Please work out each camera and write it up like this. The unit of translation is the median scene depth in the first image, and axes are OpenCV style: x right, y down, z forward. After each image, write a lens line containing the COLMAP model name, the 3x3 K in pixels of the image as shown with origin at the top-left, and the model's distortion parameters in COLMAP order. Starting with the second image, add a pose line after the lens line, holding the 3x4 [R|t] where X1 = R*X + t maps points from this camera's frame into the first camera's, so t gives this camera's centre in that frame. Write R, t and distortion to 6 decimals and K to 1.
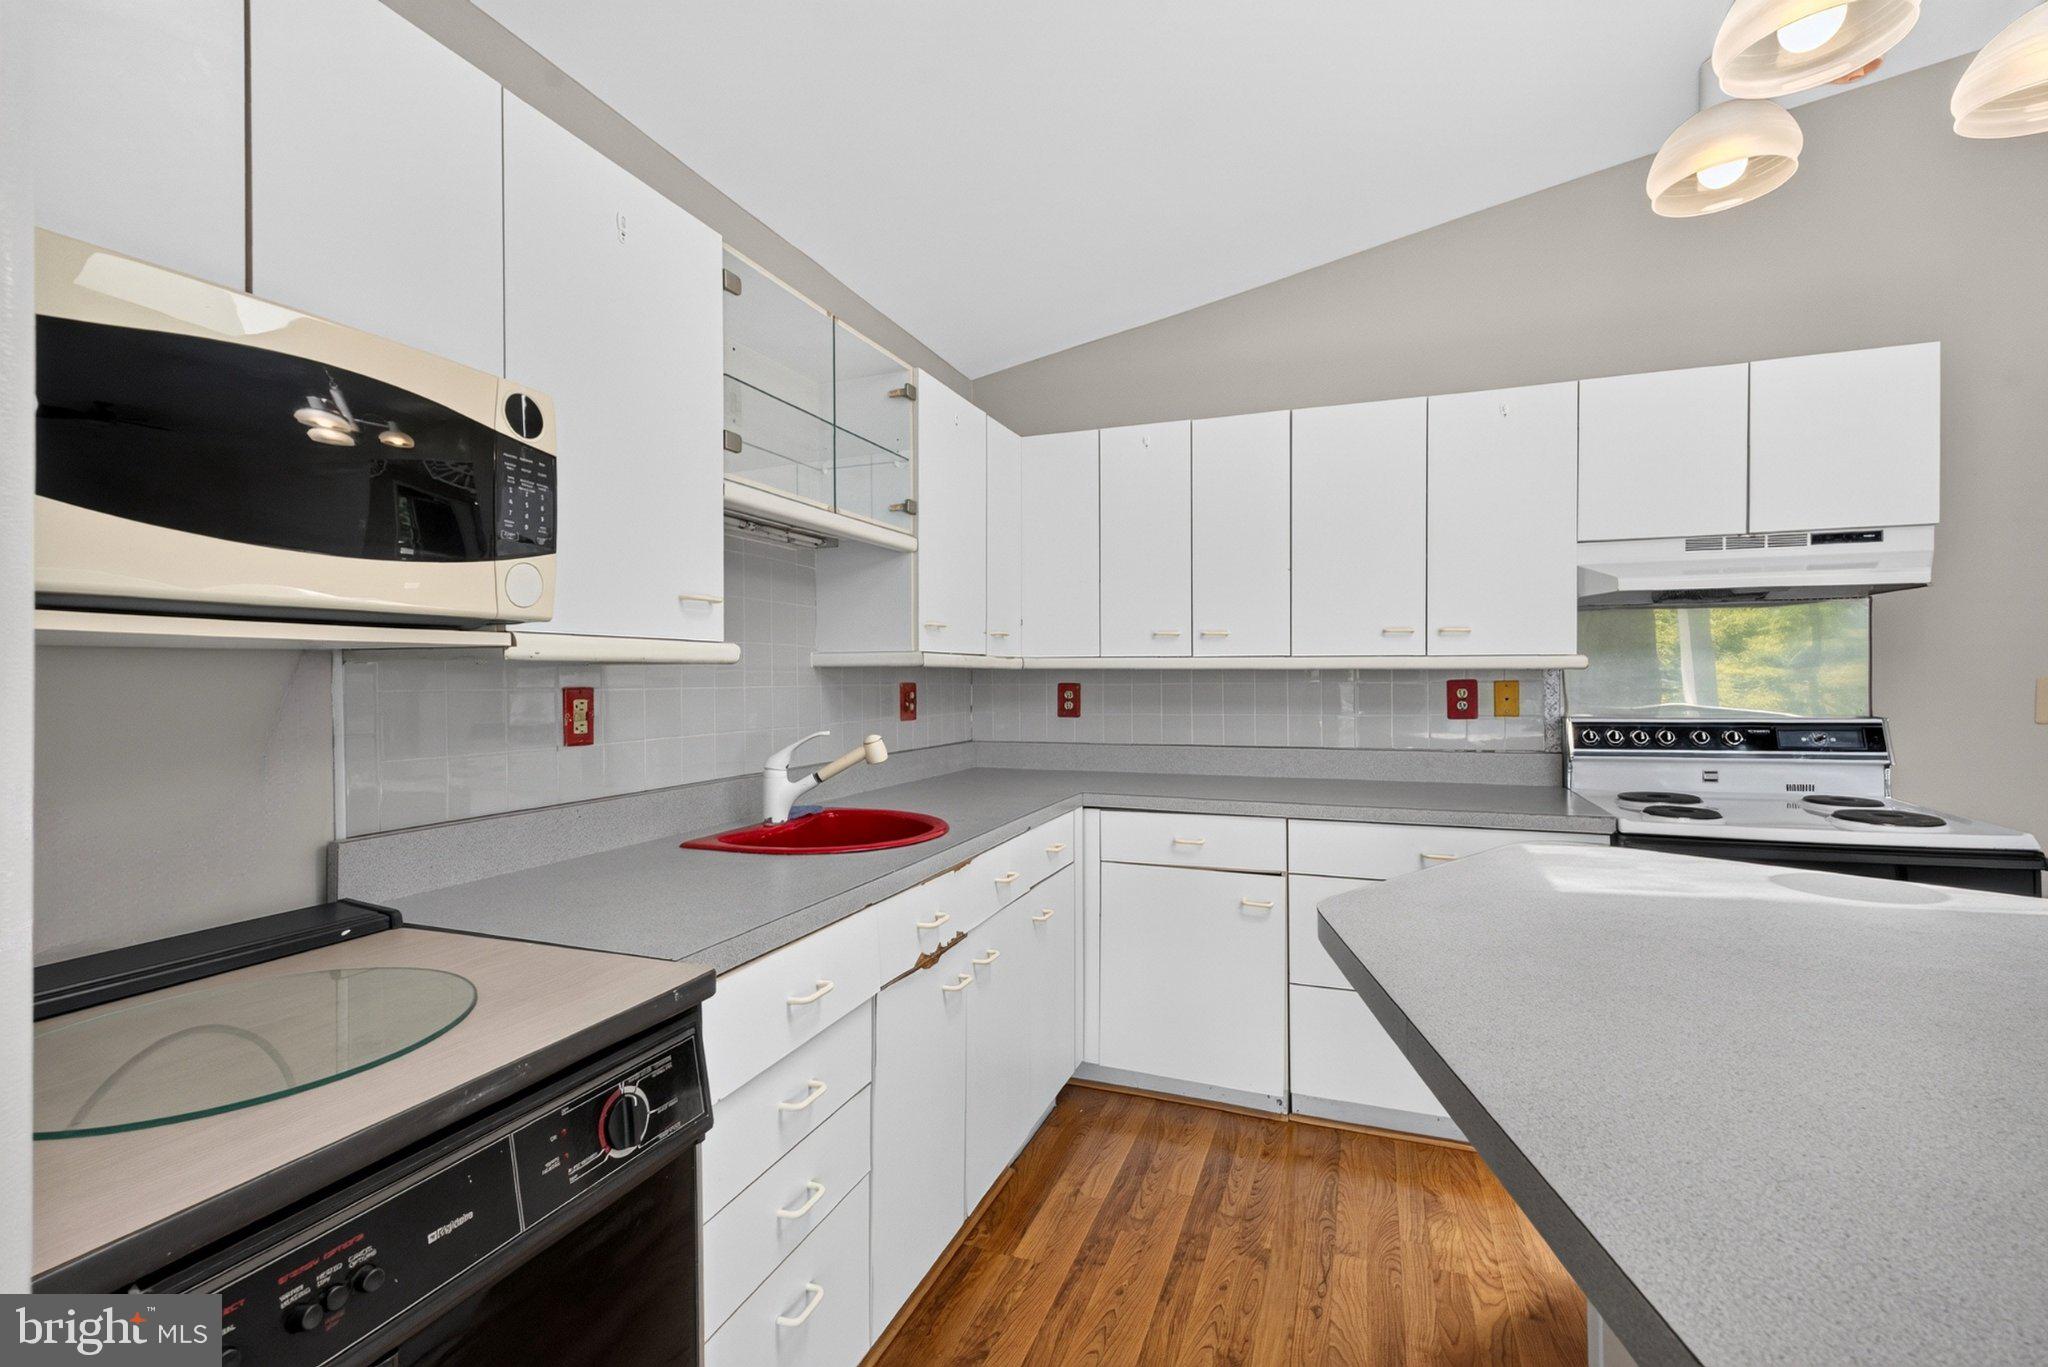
lens RADIAL K [[900.1, 0, 1039.8], [0, 900.1, 673.2], [0, 0, 1]] dist [0.005348, -0.000371]
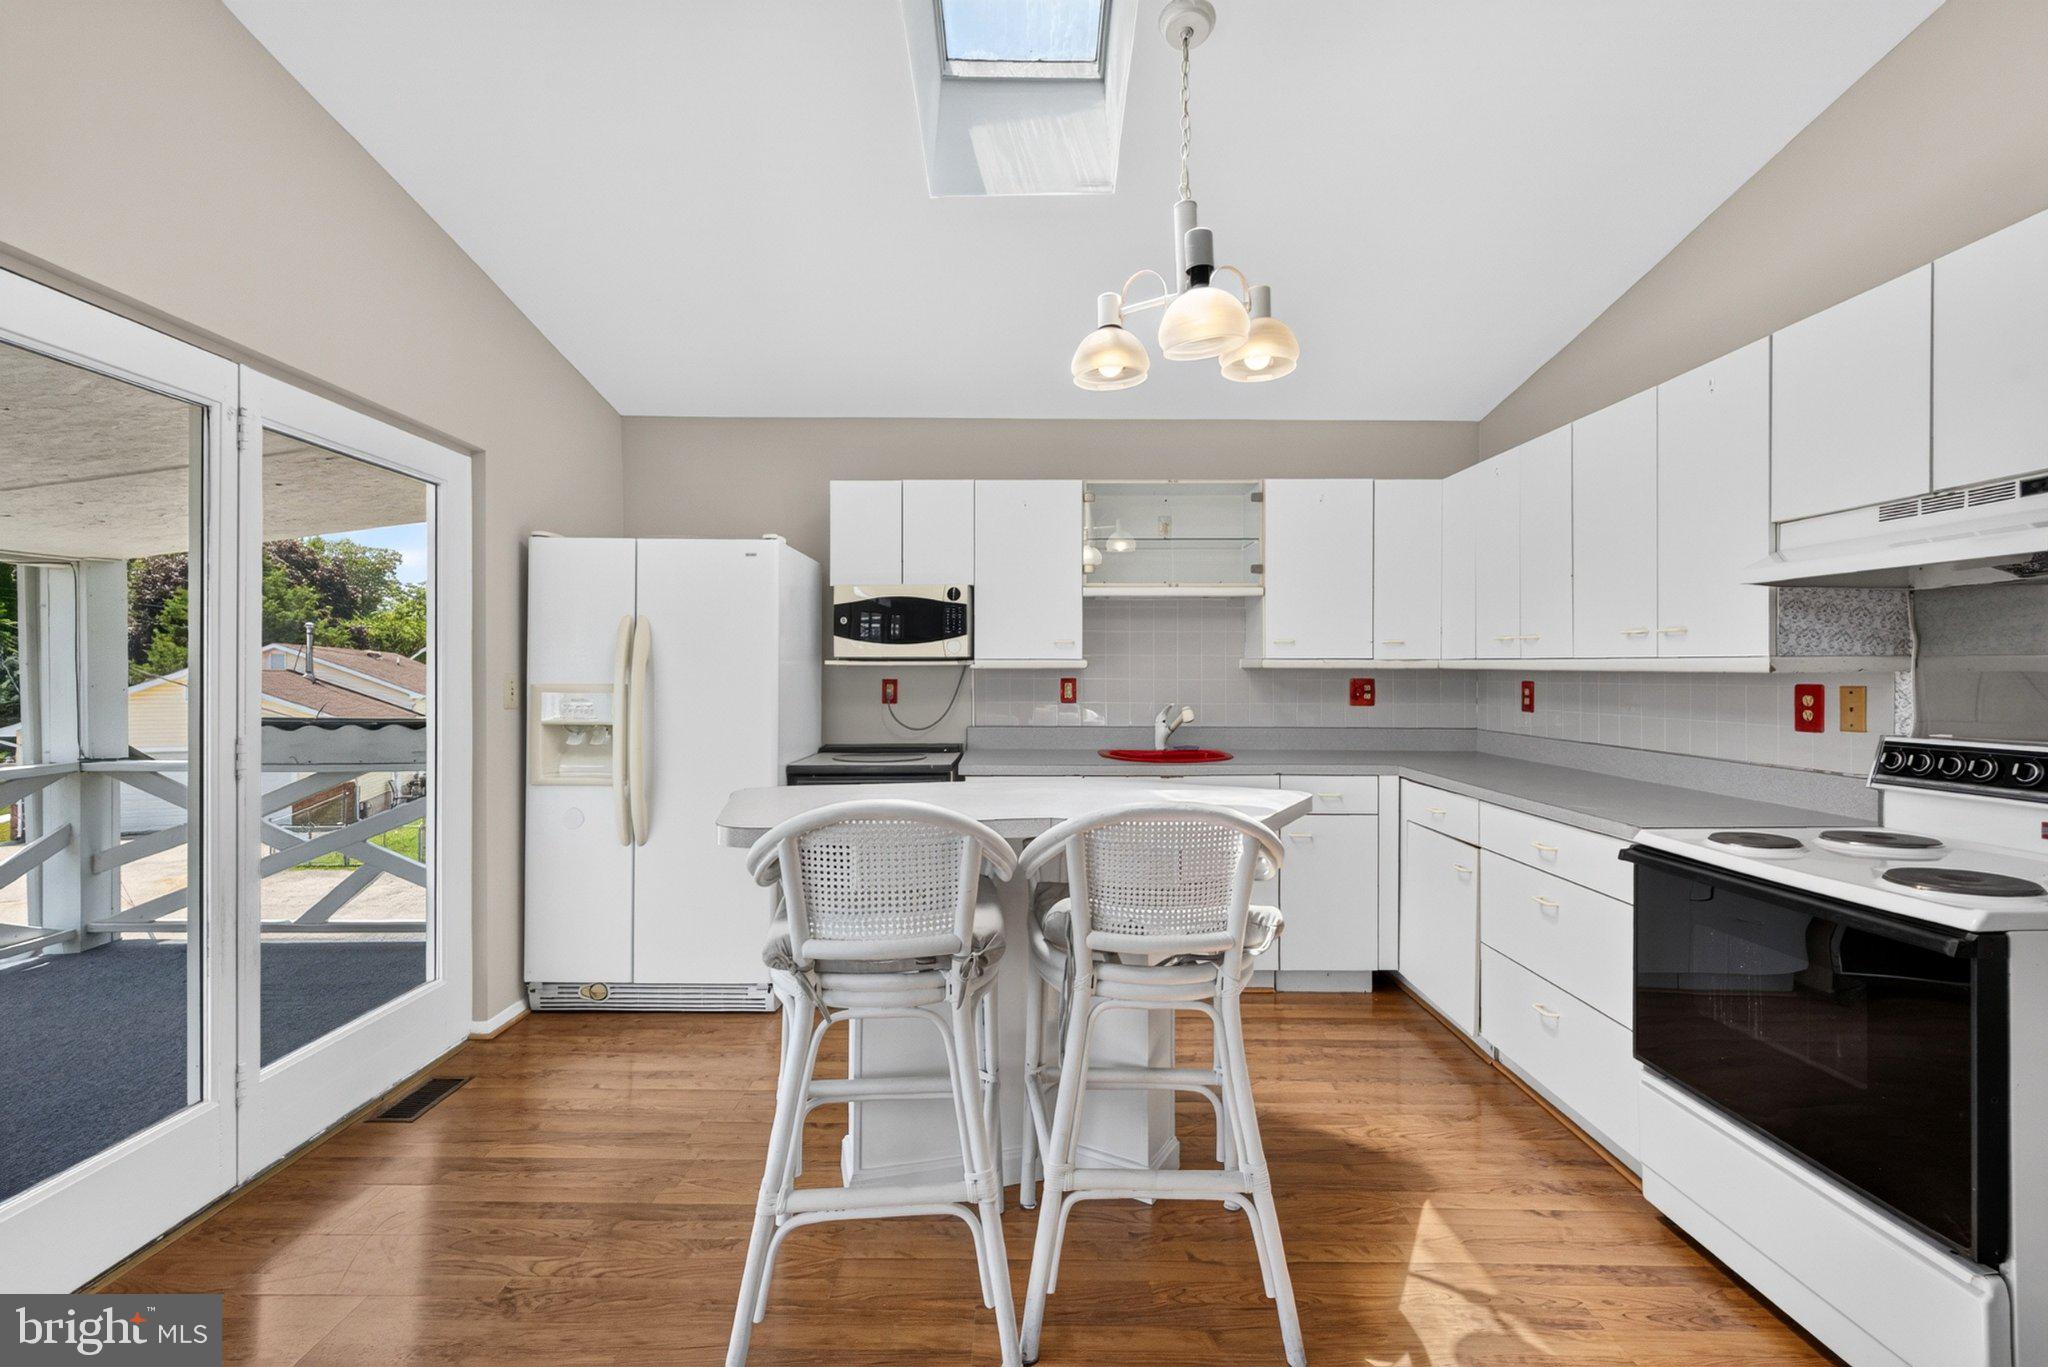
lens RADIAL K [[900.1, 0, 1020.4], [0, 900.1, 680.4], [0, 0, 1]] dist [0.005348, -0.000371]
pose [[0.353863, 0.015542, -0.935168, 1.203404], [0.002300, 0.999844, 0.017487, -0.015054], [0.935294, -0.008338, 0.353773, 0.036530]]
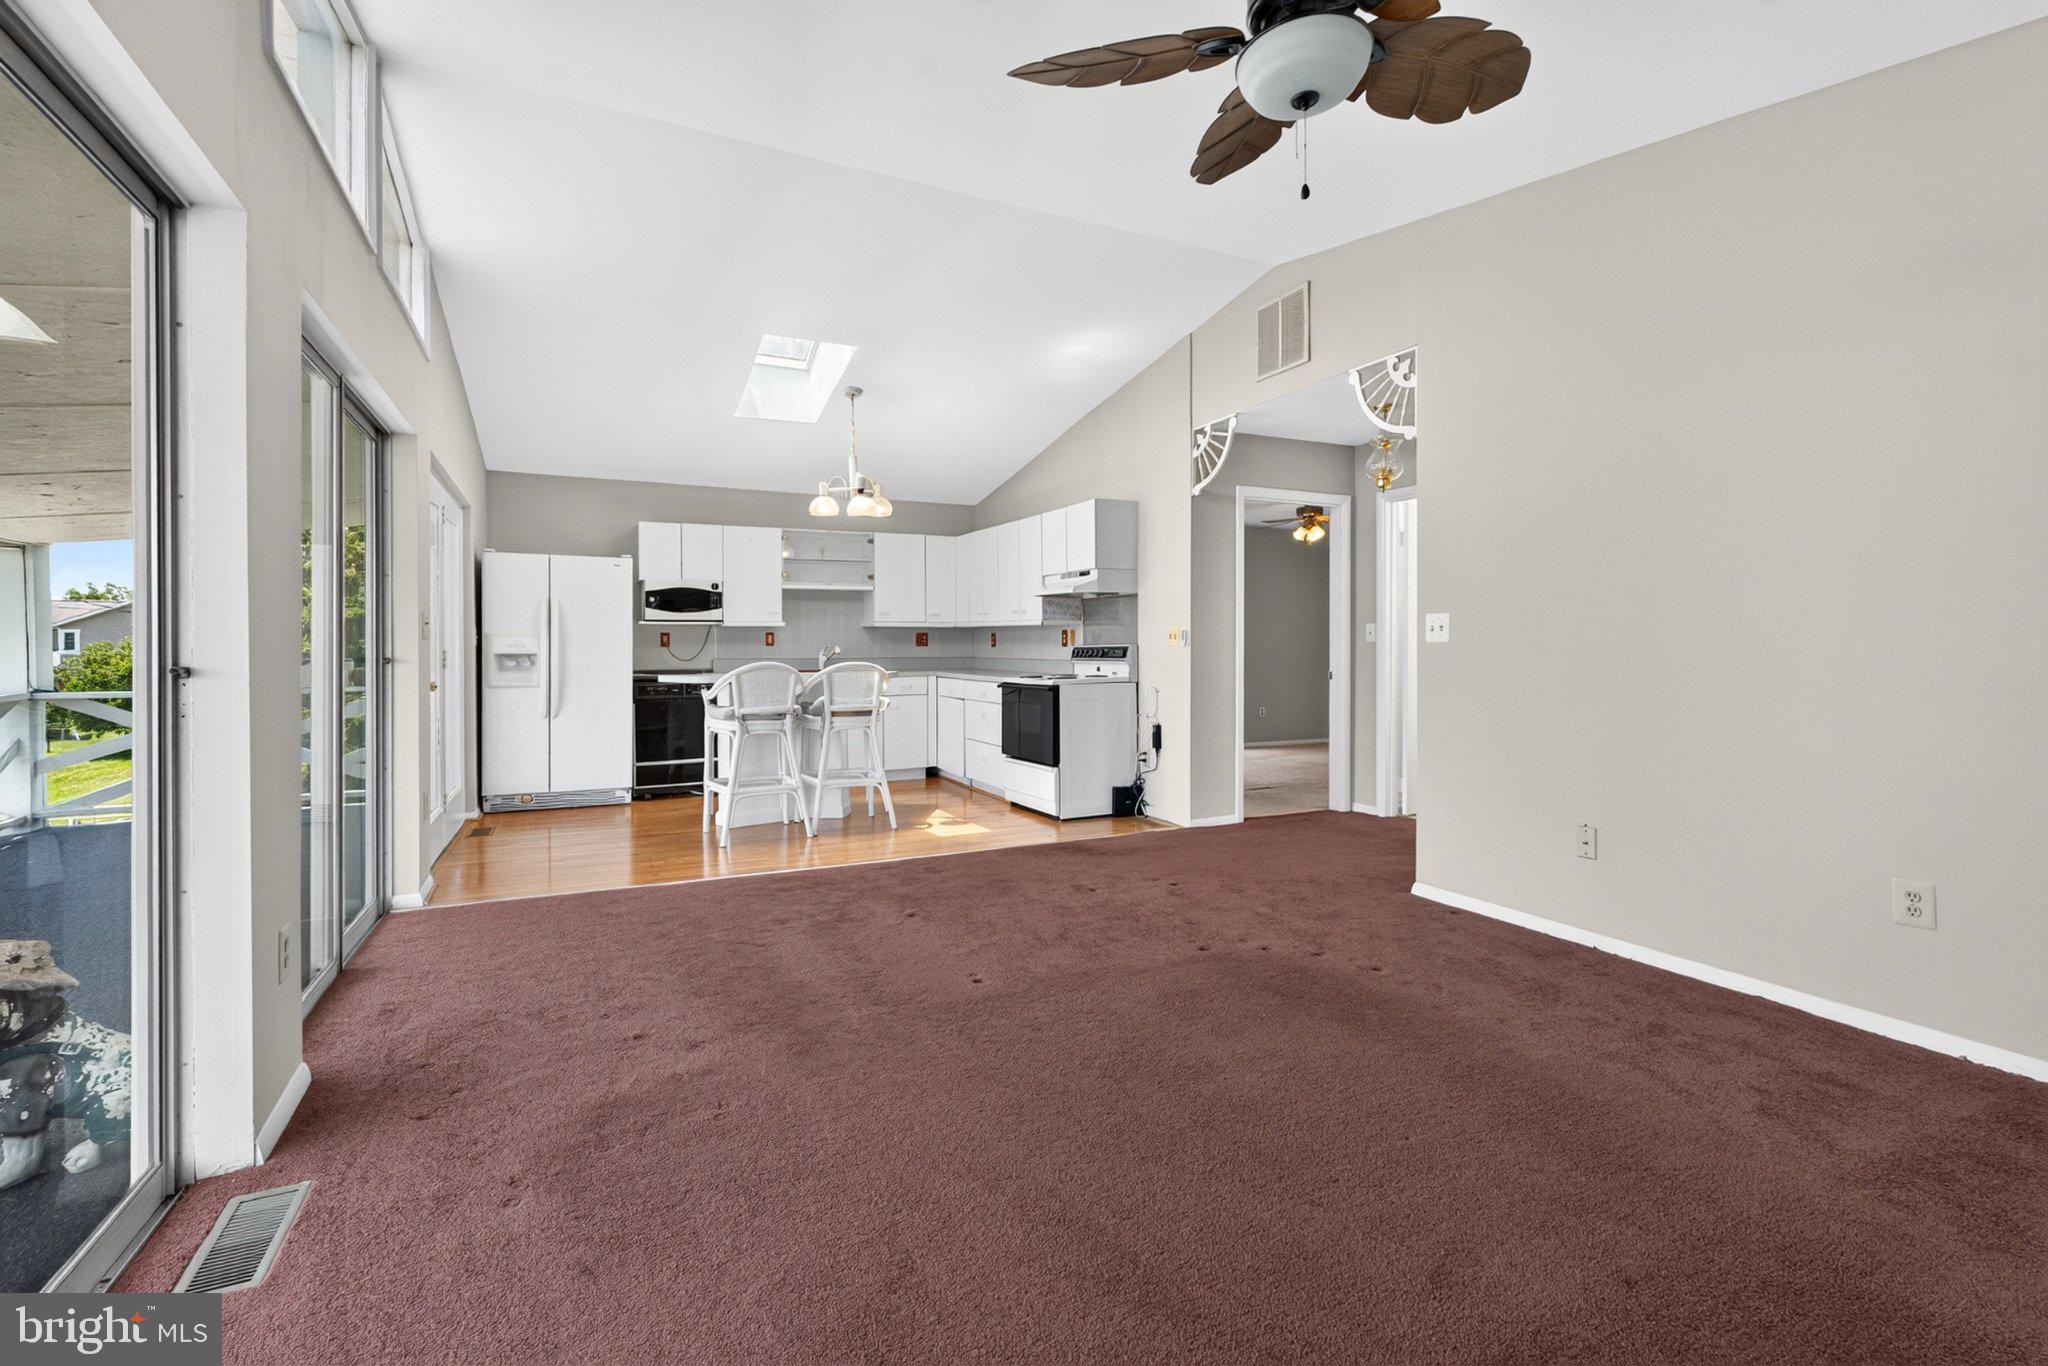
lens RADIAL K [[900.1, 0, 1028.1], [0, 900.1, 646.4], [0, 0, 1]] dist [0.005348, -0.000371]
pose [[0.731417, 0.005762, -0.681906, 2.441388], [0.003204, 0.999924, 0.011885, 0.025812], [0.681923, -0.010878, 0.731343, -0.960601]]
